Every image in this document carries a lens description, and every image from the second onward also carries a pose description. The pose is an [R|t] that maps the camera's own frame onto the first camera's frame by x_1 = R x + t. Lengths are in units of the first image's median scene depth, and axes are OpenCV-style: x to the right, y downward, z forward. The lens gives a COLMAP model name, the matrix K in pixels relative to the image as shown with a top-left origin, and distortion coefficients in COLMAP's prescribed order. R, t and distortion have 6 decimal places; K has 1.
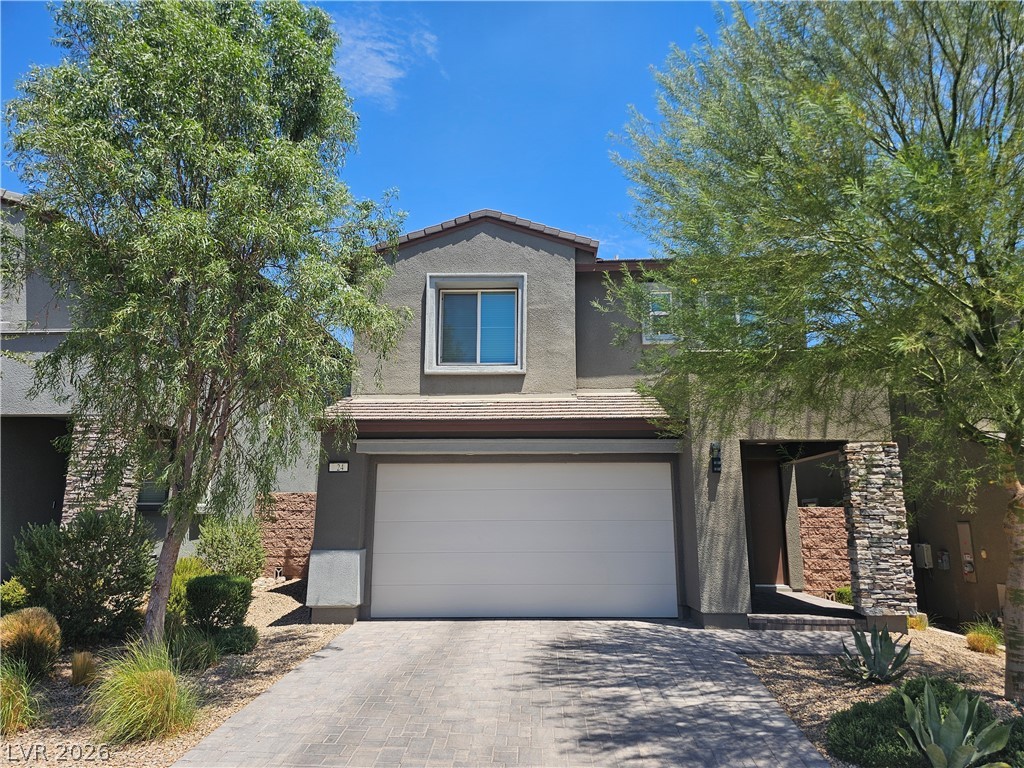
lens RADIAL K [[683.3, 0, 508.8], [0, 683.3, 385.0], [0, 0, 1]] dist [0.006199, -0.012614]
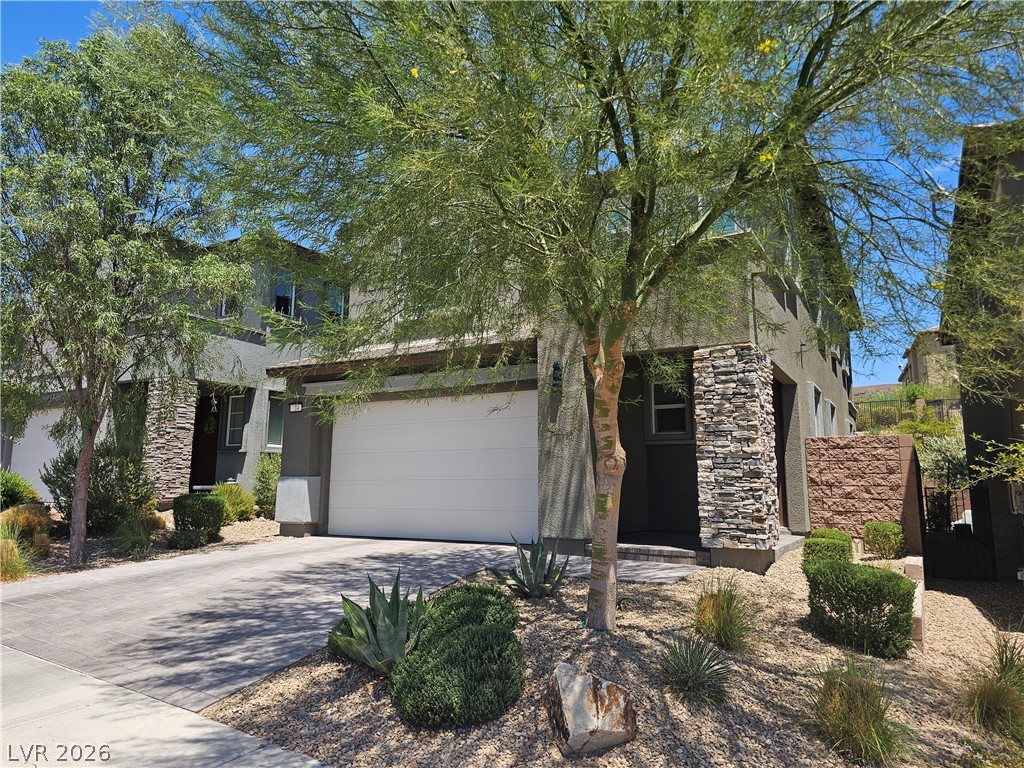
lens RADIAL K [[683.3, 0, 507.0], [0, 683.3, 375.8], [0, 0, 1]] dist [0.006199, -0.012614]
pose [[0.883033, -0.067892, -0.464374, 0.646841], [0.084855, 0.996270, 0.015702, 0.080242], [0.461576, -0.053270, 0.885500, 0.125493]]
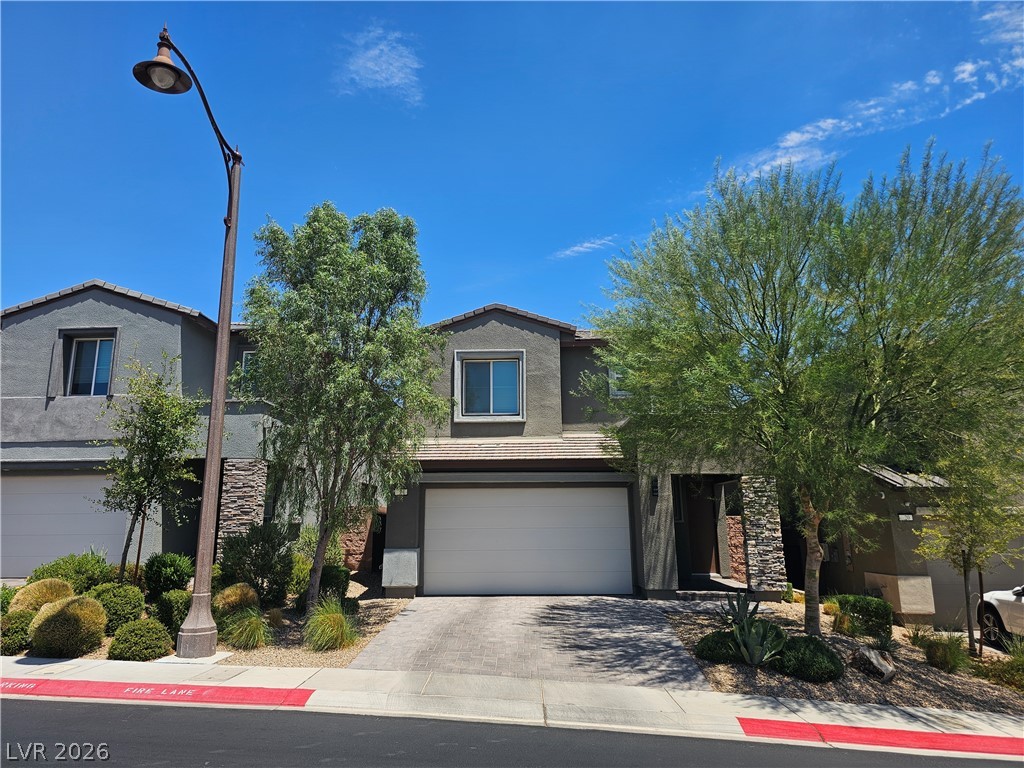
lens RADIAL K [[683.3, 0, 482.8], [0, 683.3, 361.6], [0, 0, 1]] dist [0.006199, -0.012614]
pose [[0.999667, -0.009689, -0.023907, -0.035296], [0.008907, 0.999429, -0.032581, -0.116562], [0.024209, 0.032358, 0.999183, -0.499787]]
